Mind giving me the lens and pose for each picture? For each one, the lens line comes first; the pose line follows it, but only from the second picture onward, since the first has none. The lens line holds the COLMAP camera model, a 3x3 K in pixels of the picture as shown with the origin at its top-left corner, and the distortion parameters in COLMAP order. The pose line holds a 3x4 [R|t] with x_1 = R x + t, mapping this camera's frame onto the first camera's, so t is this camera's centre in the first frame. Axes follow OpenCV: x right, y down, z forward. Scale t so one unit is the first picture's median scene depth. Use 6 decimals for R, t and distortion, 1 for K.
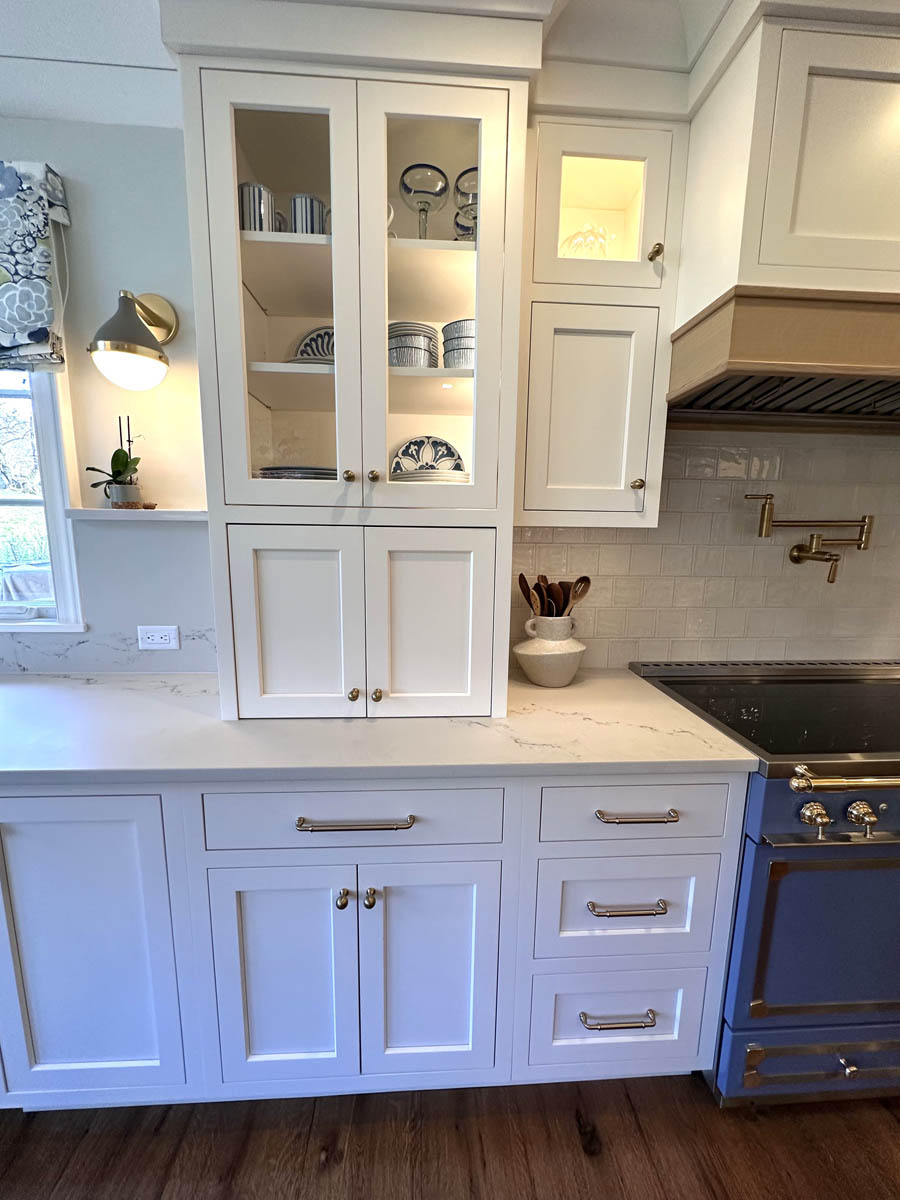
lens RADIAL K [[474.8, 0, 450.0], [0, 474.8, 600.0], [0, 0, 1]] dist [0.000646, 0.000033]
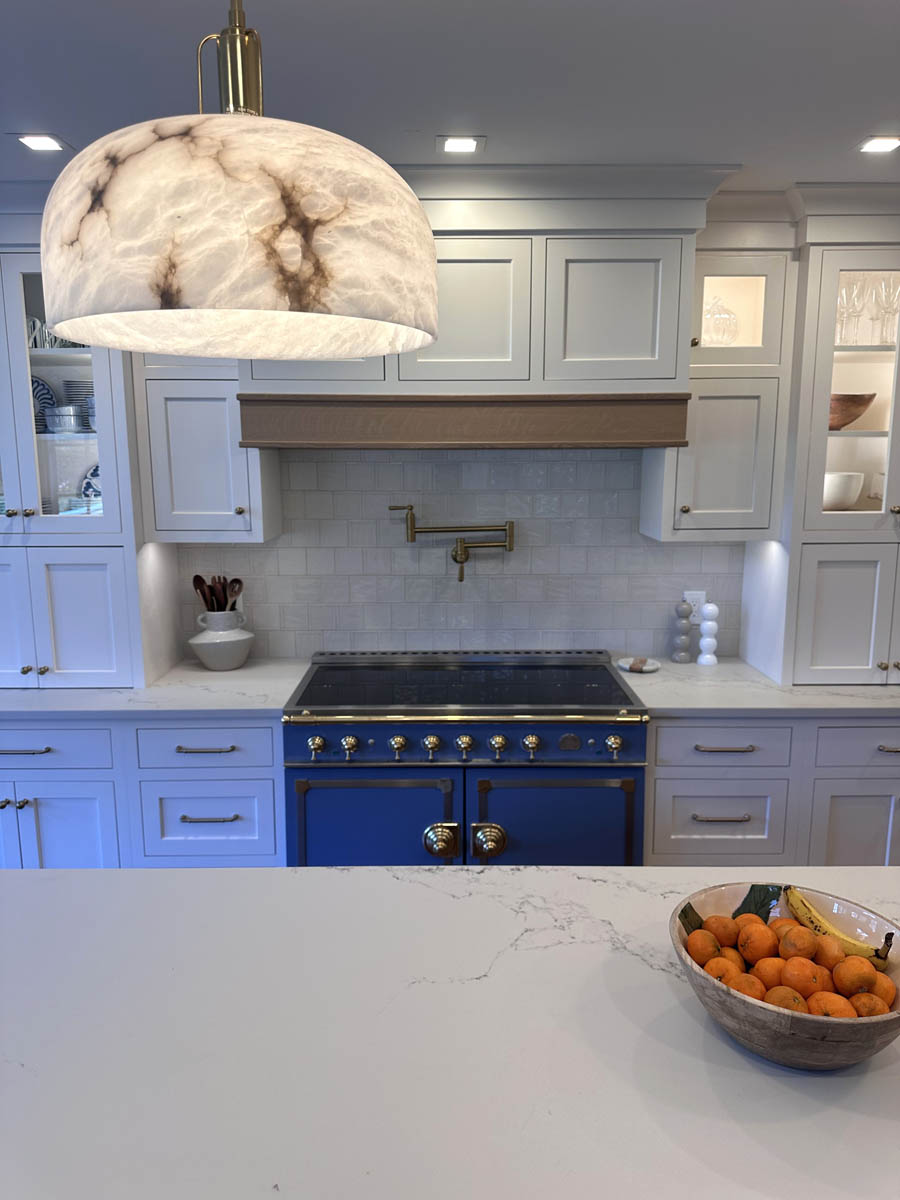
lens RADIAL K [[847.3, 0, 450.0], [0, 847.3, 600.0], [0, 0, 1]] dist [0.139523, -0.252066]
pose [[0.997983, -0.004963, -0.063288, 1.026877], [0.006229, 0.999784, 0.019810, -0.036933], [0.063176, -0.020164, 0.997799, -1.216983]]
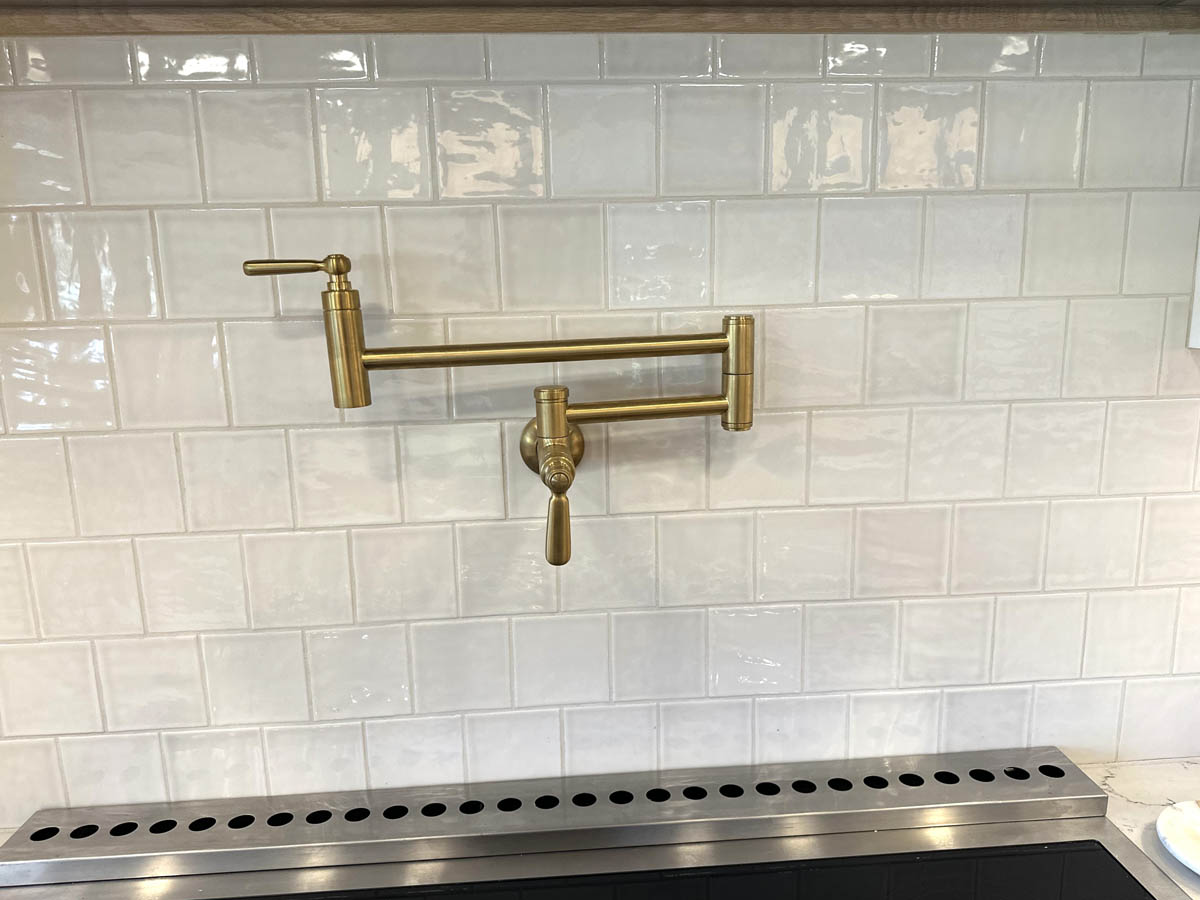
lens RADIAL K [[847.3, 0, 600.0], [0, 847.3, 450.0], [0, 0, 1]] dist [0.139523, -0.252066]
pose [[0.999098, -0.037491, 0.019933, 0.927768], [0.036699, 0.998576, 0.038706, -0.140055], [-0.021356, -0.037940, 0.999052, 0.560547]]
